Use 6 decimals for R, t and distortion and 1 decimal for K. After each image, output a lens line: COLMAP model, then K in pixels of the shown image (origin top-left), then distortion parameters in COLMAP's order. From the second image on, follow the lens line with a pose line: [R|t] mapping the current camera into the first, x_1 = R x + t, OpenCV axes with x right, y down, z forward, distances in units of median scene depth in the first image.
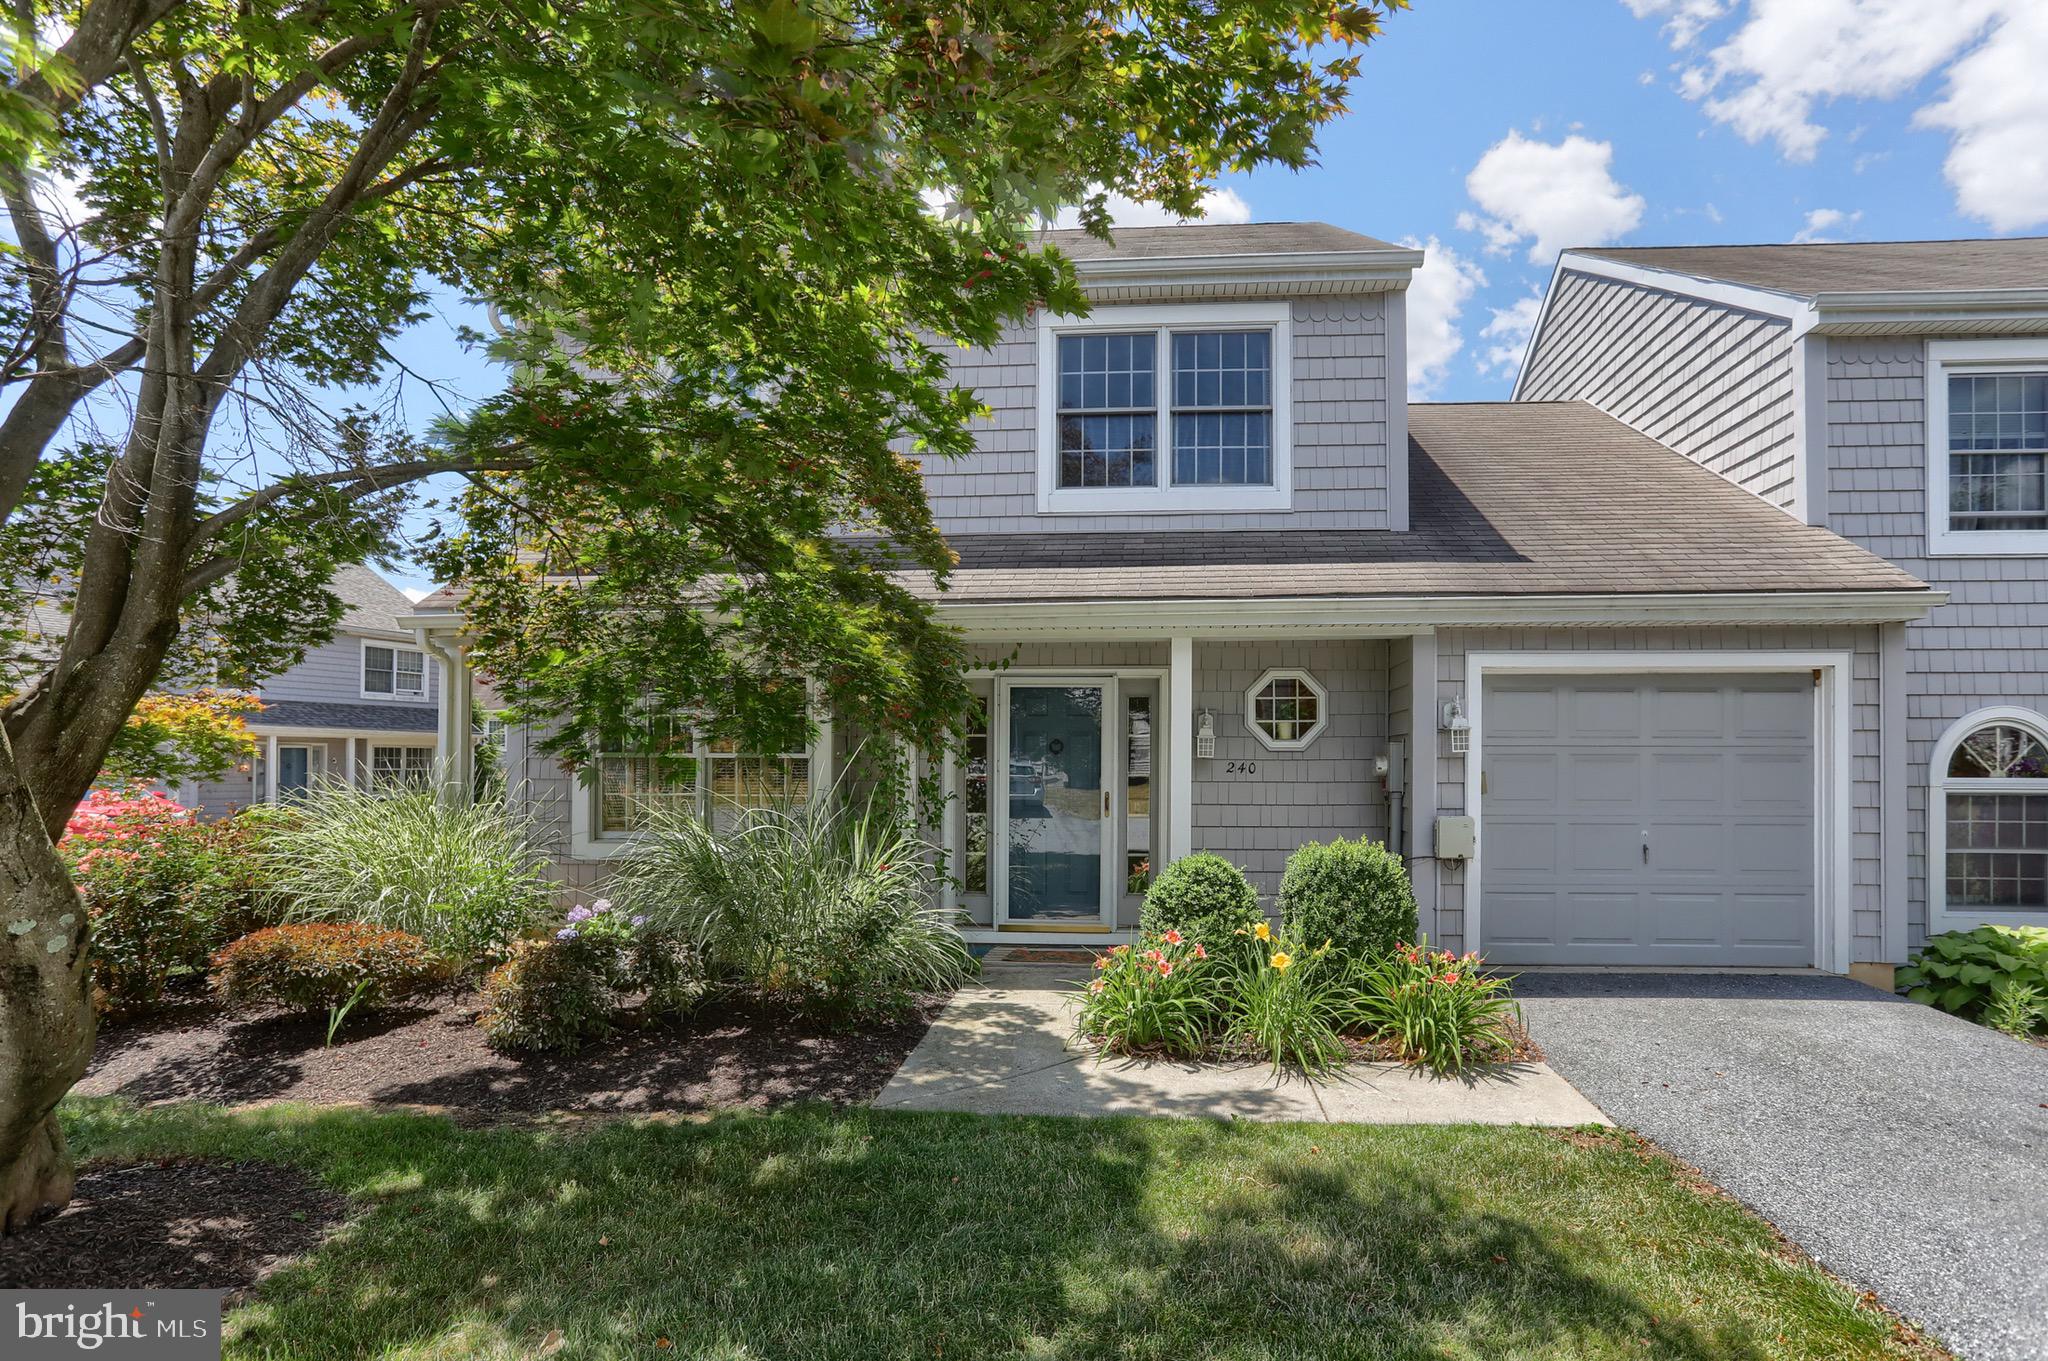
lens RADIAL K [[1025.7, 0, 1098.5], [0, 1025.7, 769.7], [0, 0, 1]] dist [-0.054993, 0.035722]
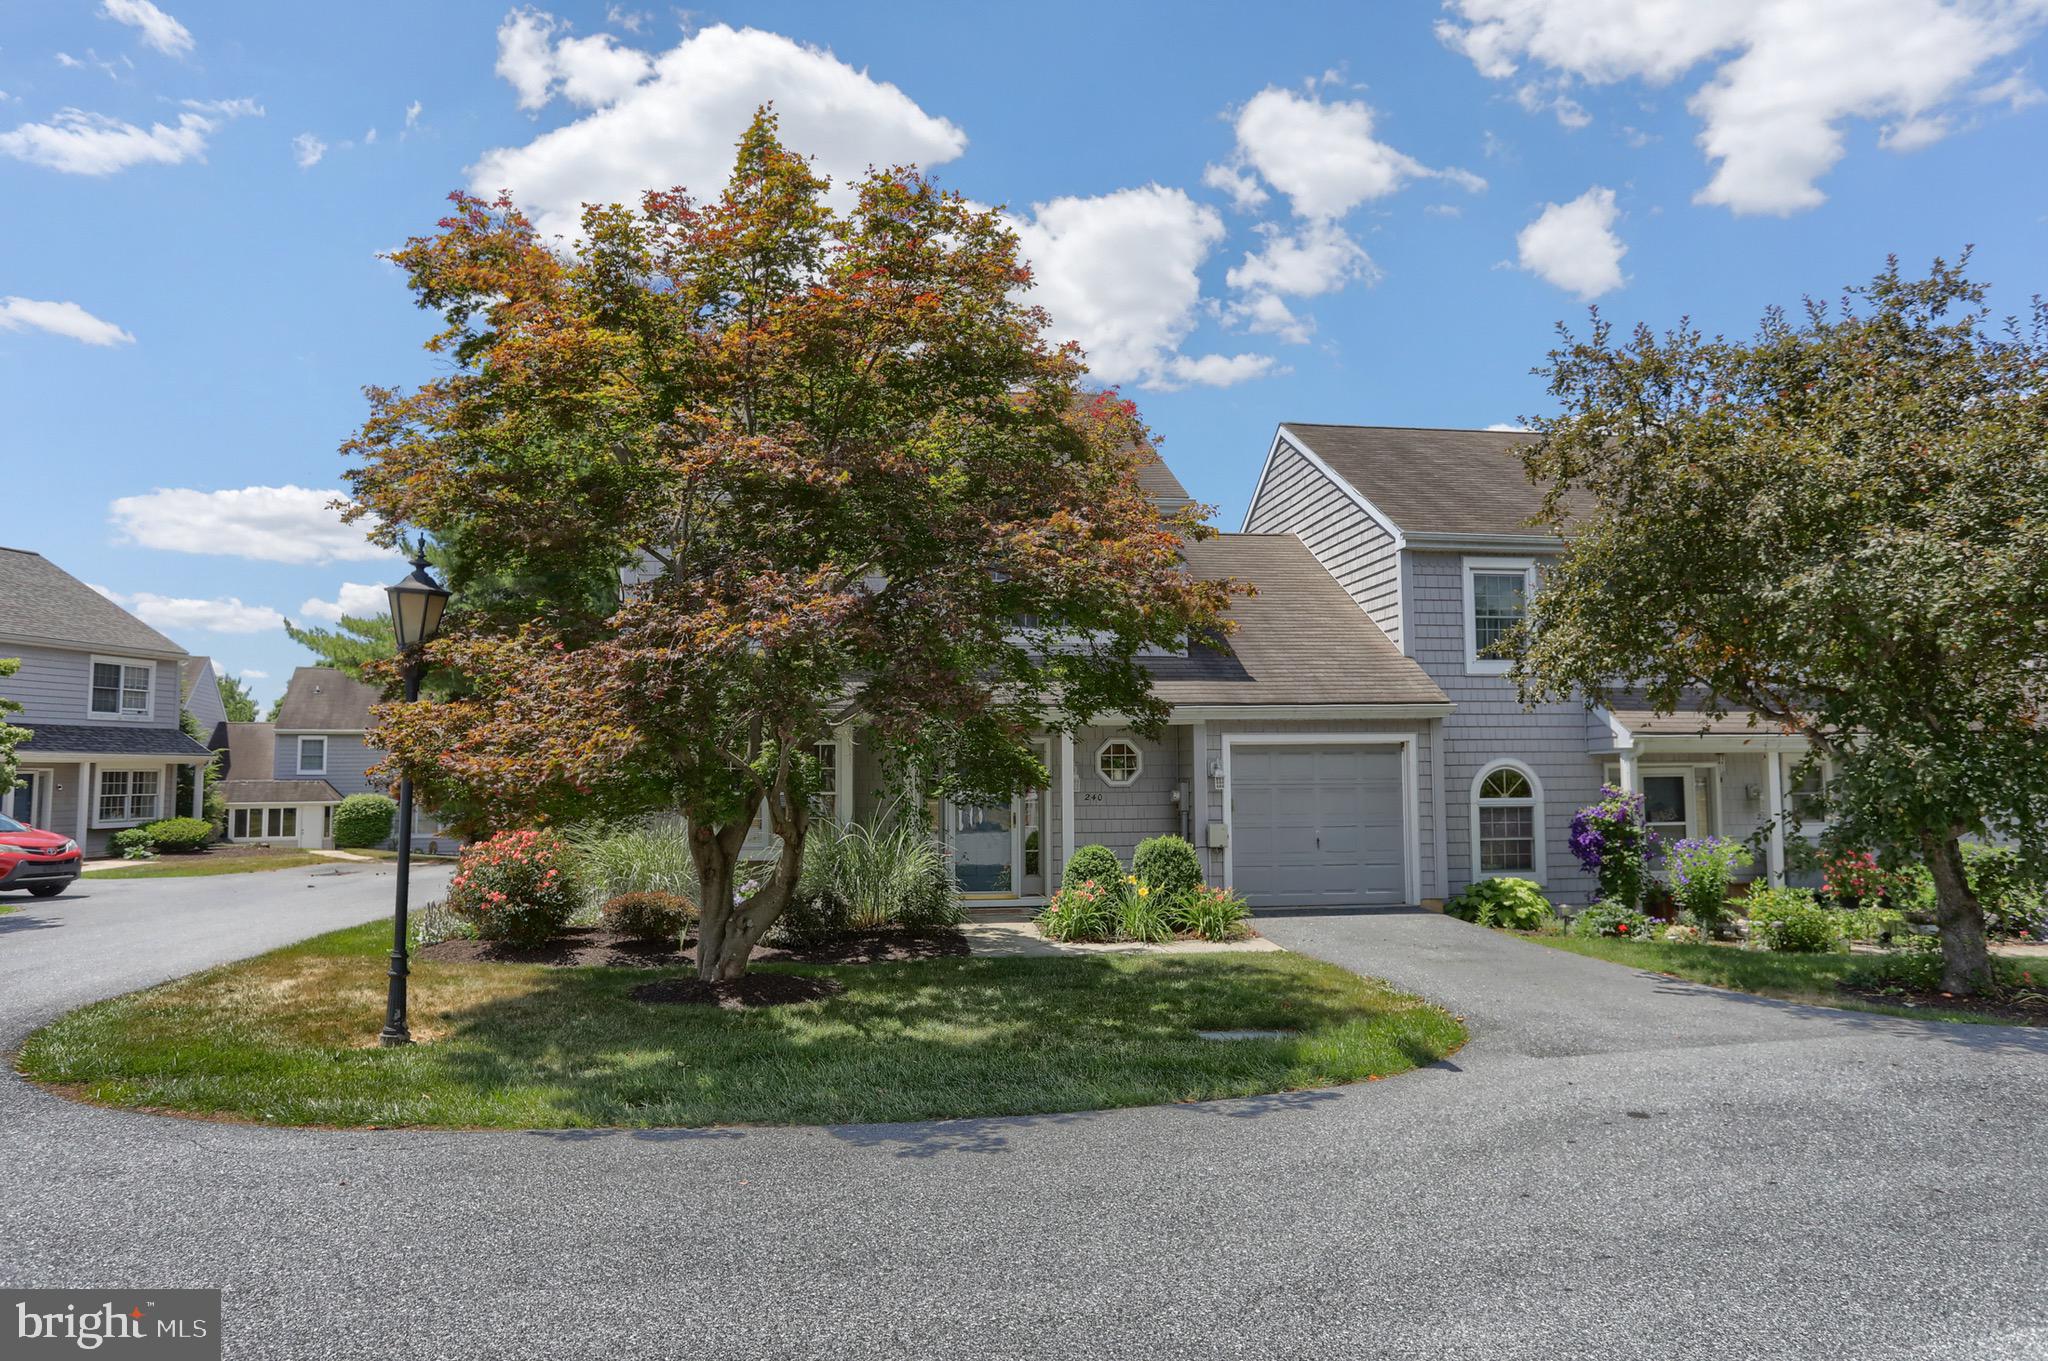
lens RADIAL K [[1294.7, 0, 1024.0], [0, 1294.7, 680.5], [0, 0, 1]] dist [-0.005648, 0.001101]
pose [[0.979697, 0.006137, 0.200389, -0.443647], [0.008604, 0.997323, -0.072608, -0.043733], [-0.200299, 0.072858, 0.977022, -1.181736]]
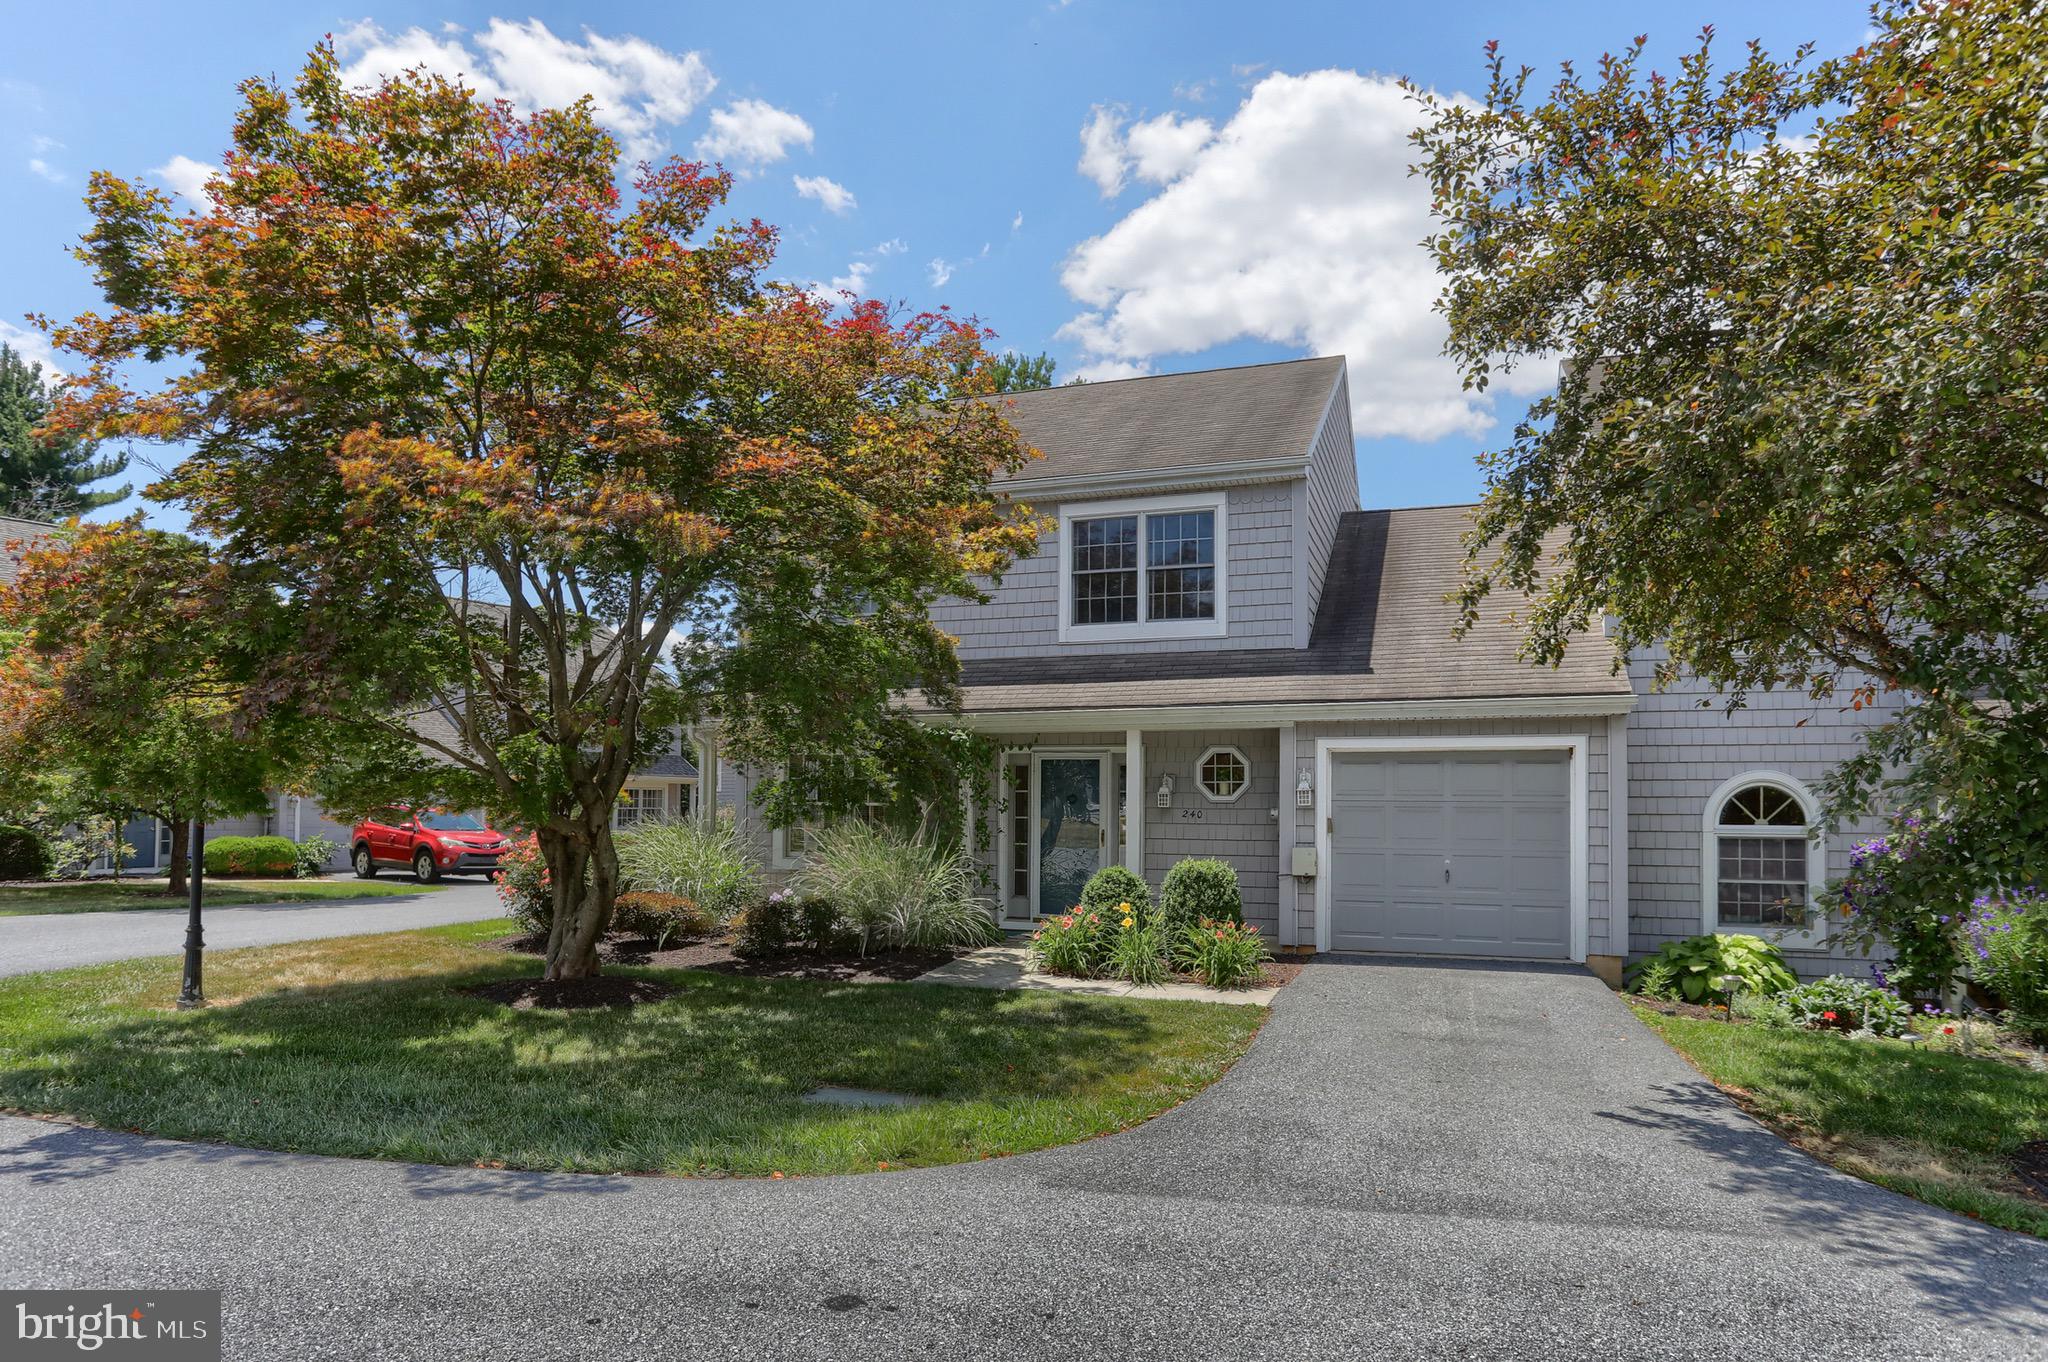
lens RADIAL K [[1224.1, 0, 1024.6], [0, 1224.1, 790.3], [0, 0, 1]] dist [-0.019660, 0.000672]
pose [[0.962438, 0.001698, -0.271495, 0.428381], [-0.005653, 0.999889, -0.013787, -0.011399], [0.271442, 0.014803, 0.962341, -0.829465]]
